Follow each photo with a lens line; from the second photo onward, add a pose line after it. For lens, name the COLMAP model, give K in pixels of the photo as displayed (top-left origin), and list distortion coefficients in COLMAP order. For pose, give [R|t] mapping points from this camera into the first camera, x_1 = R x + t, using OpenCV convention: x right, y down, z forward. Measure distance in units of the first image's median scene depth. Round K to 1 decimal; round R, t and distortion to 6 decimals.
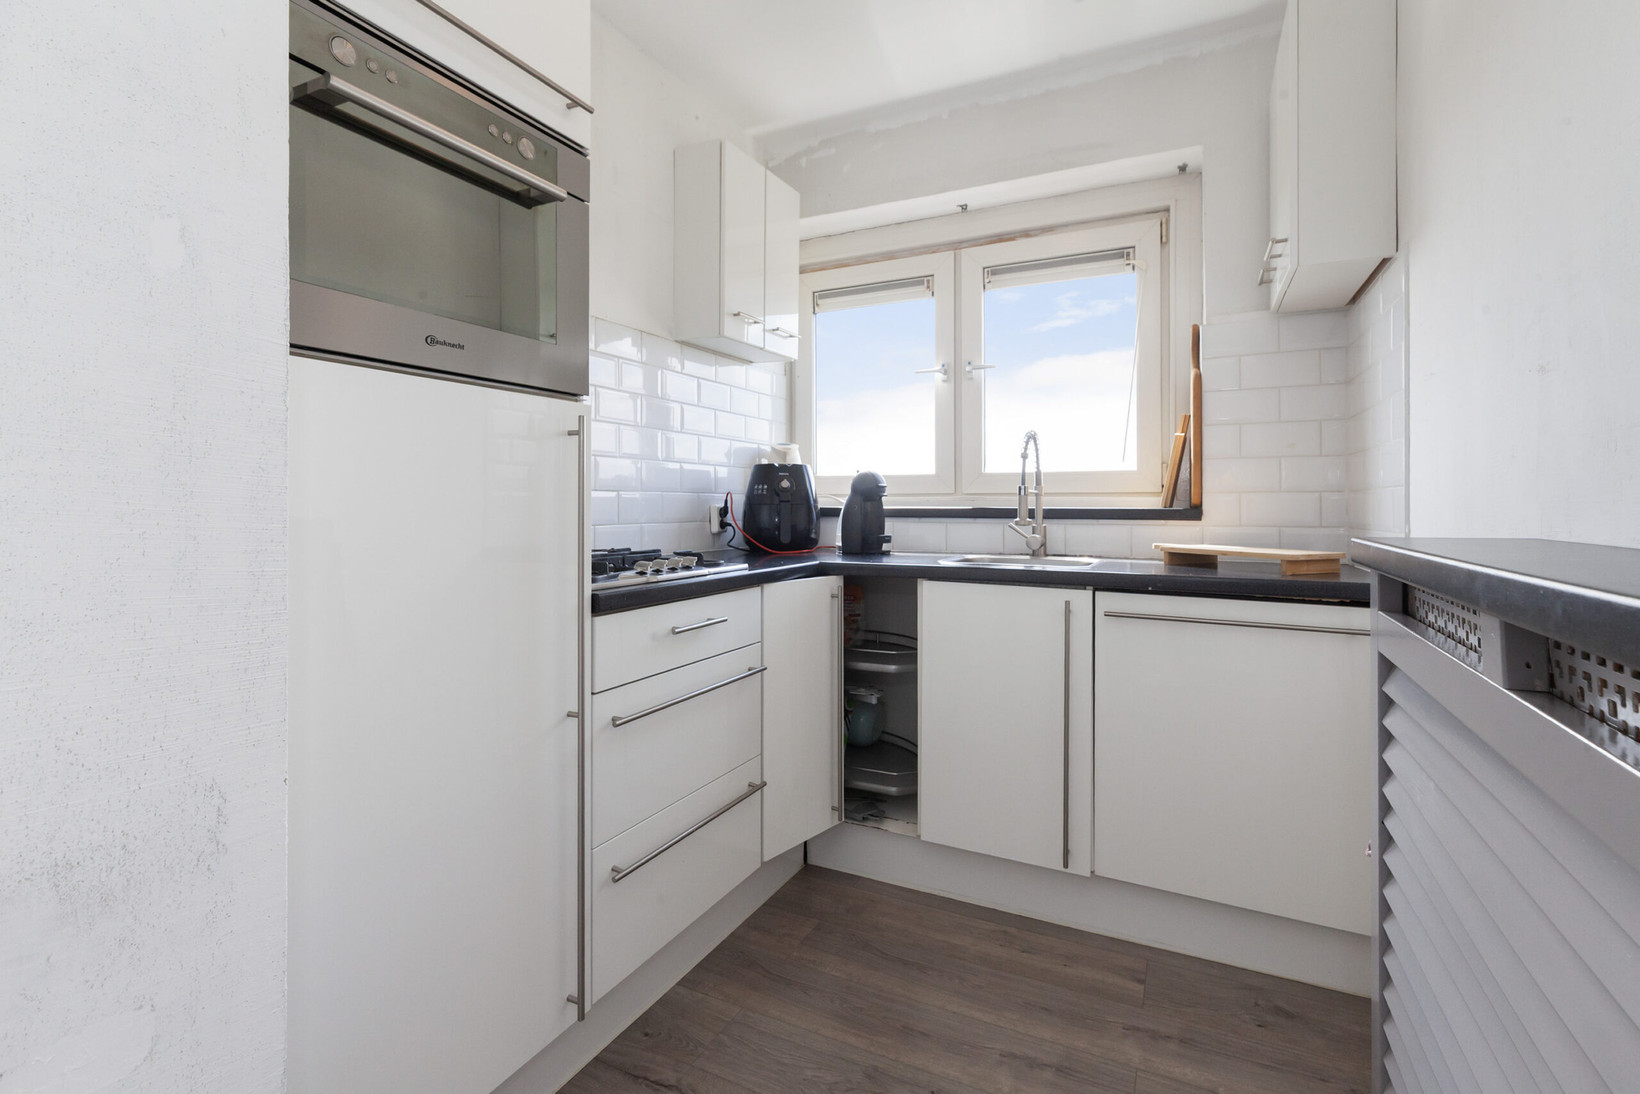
lens RADIAL K [[741.8, 0, 822.4], [0, 741.8, 537.6], [0, 0, 1]] dist [0.003853, 0.000233]
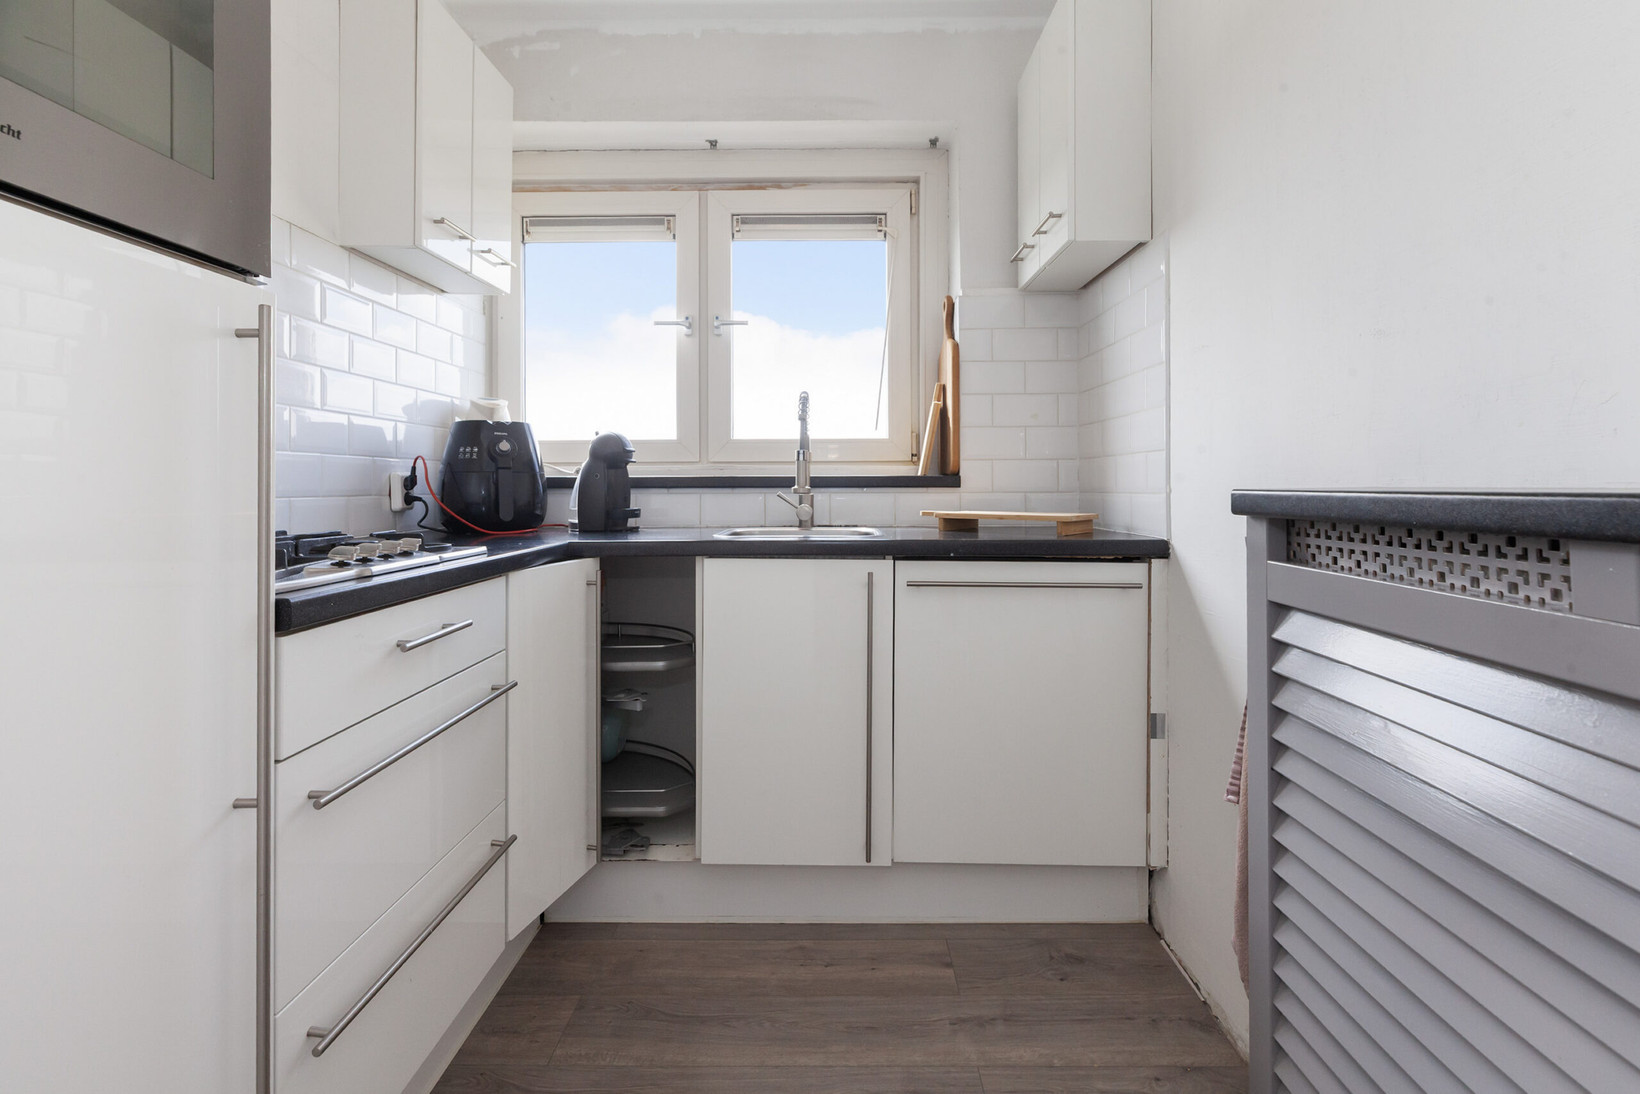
lens RADIAL K [[751.2, 0, 819.1], [0, 751.2, 503.7], [0, 0, 1]] dist [0.003179, 0.000505]
pose [[0.900405, -0.014678, 0.434804, -0.112589], [0.023239, 0.999627, -0.014379, 0.009847], [-0.434431, 0.023052, 0.900410, 0.153376]]
